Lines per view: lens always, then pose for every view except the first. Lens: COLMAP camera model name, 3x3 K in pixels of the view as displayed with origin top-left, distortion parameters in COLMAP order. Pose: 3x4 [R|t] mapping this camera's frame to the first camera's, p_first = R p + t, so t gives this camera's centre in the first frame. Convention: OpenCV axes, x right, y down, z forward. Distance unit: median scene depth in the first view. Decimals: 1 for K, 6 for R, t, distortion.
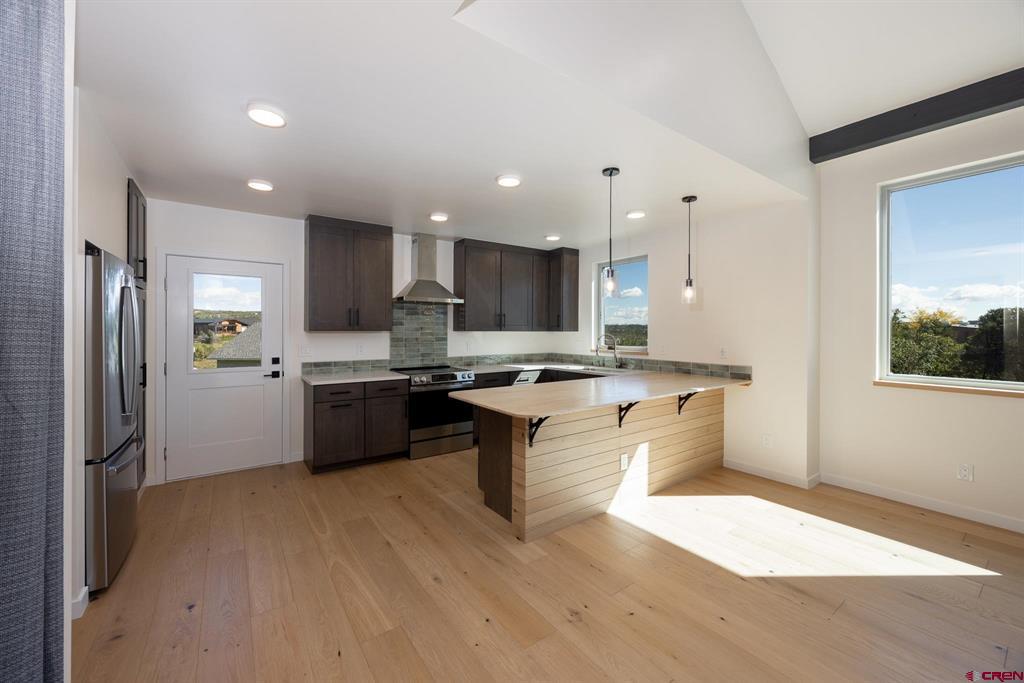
lens RADIAL K [[395.9, 0, 511.4], [0, 395.9, 338.8], [0, 0, 1]] dist [0.000160, 0.000091]
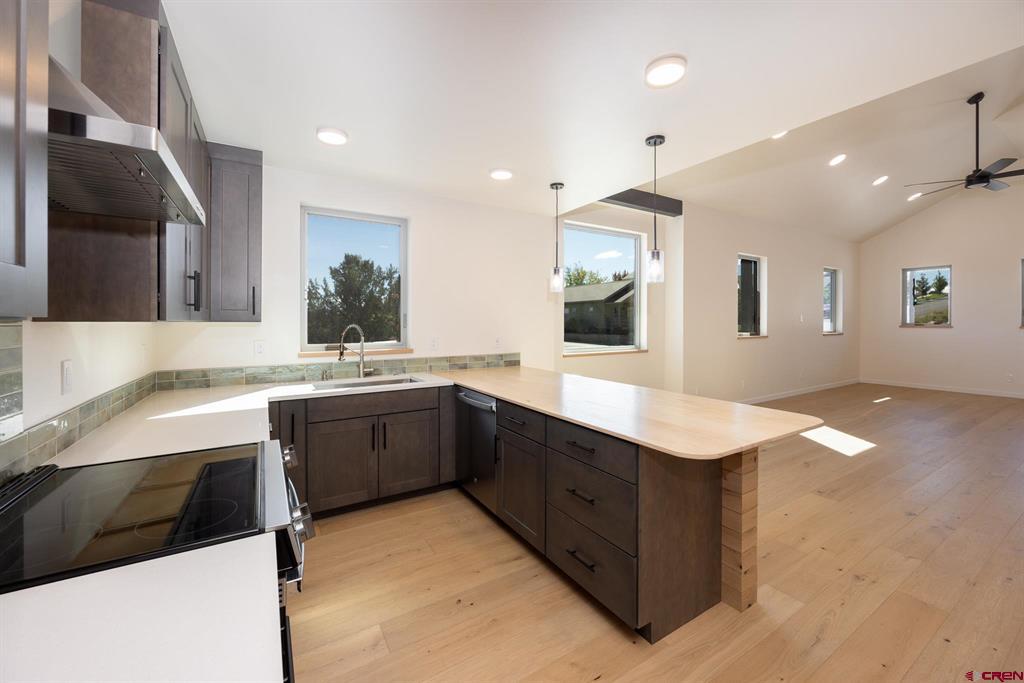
lens RADIAL K [[404.1, 0, 510.2], [0, 404.1, 323.4], [0, 0, 1]] dist [-0.000527, -0.000083]
pose [[0.069982, -0.006079, 0.997530, -0.463368], [0.021660, 0.999755, 0.004573, -0.015376], [-0.997313, 0.021287, 0.070096, 0.852712]]
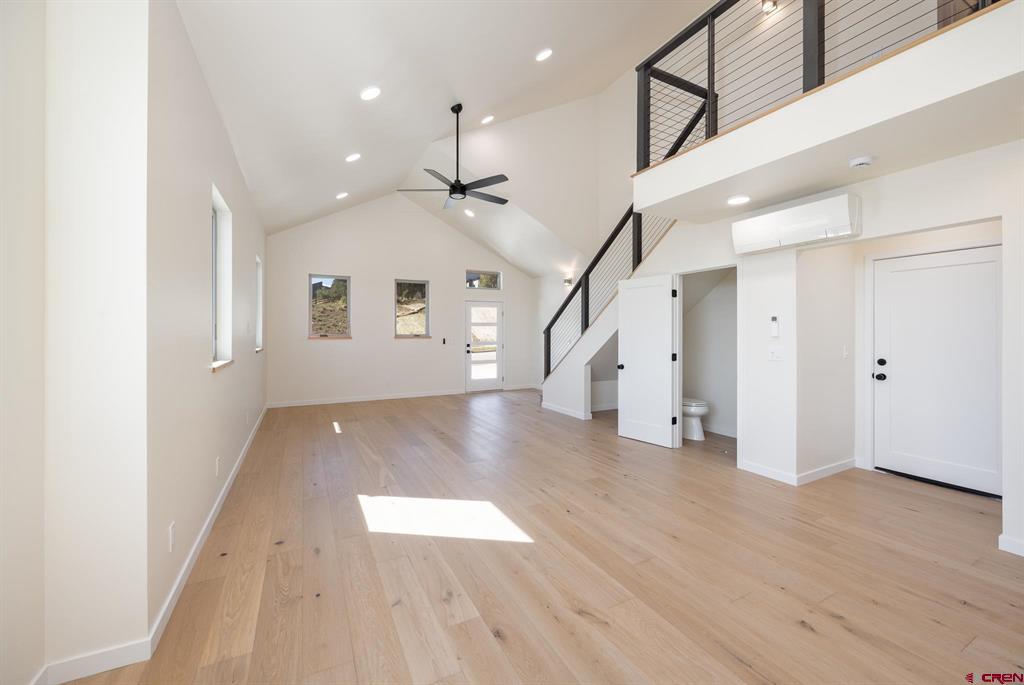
lens RADIAL K [[405.3, 0, 513.9], [0, 405.3, 333.2], [0, 0, 1]] dist [-0.001462, -0.000126]
pose [[-0.990444, -0.003095, 0.137884, 0.509327], [0.000045, 0.999741, 0.022761, -0.010977], [-0.137919, 0.022550, -0.990187, 0.718239]]
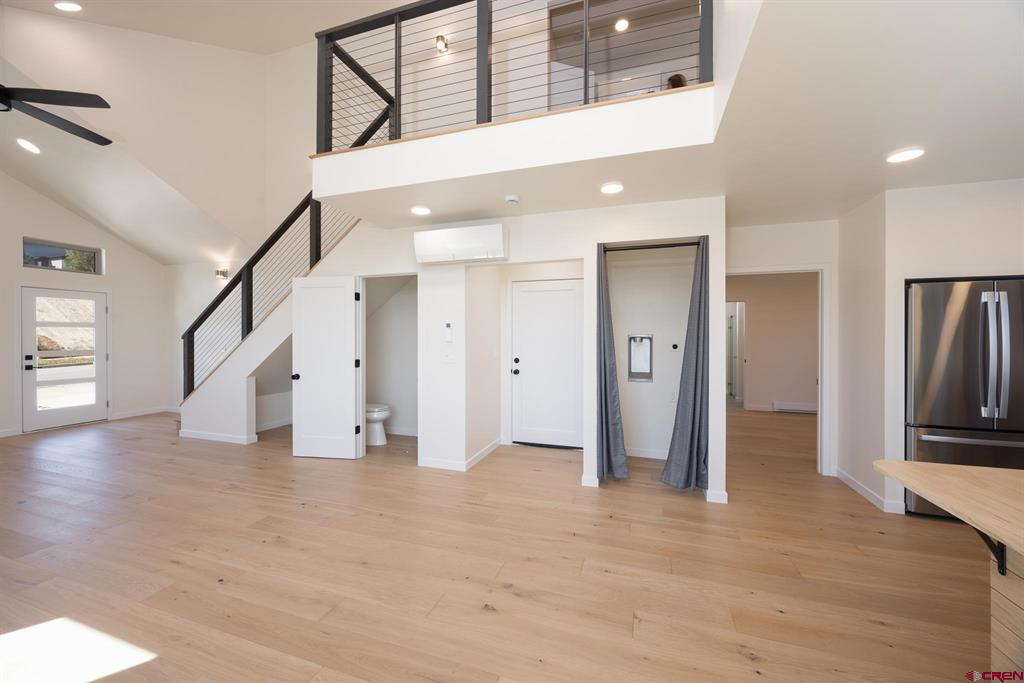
lens RADIAL K [[393.9, 0, 510.6], [0, 393.9, 340.0], [0, 0, 1]] dist [-0.002700, -0.000268]
pose [[-0.811141, -0.000241, -0.584851, 0.504899], [-0.015957, 0.999637, 0.021719, -0.009900], [0.584633, 0.026949, -0.810850, 0.628226]]
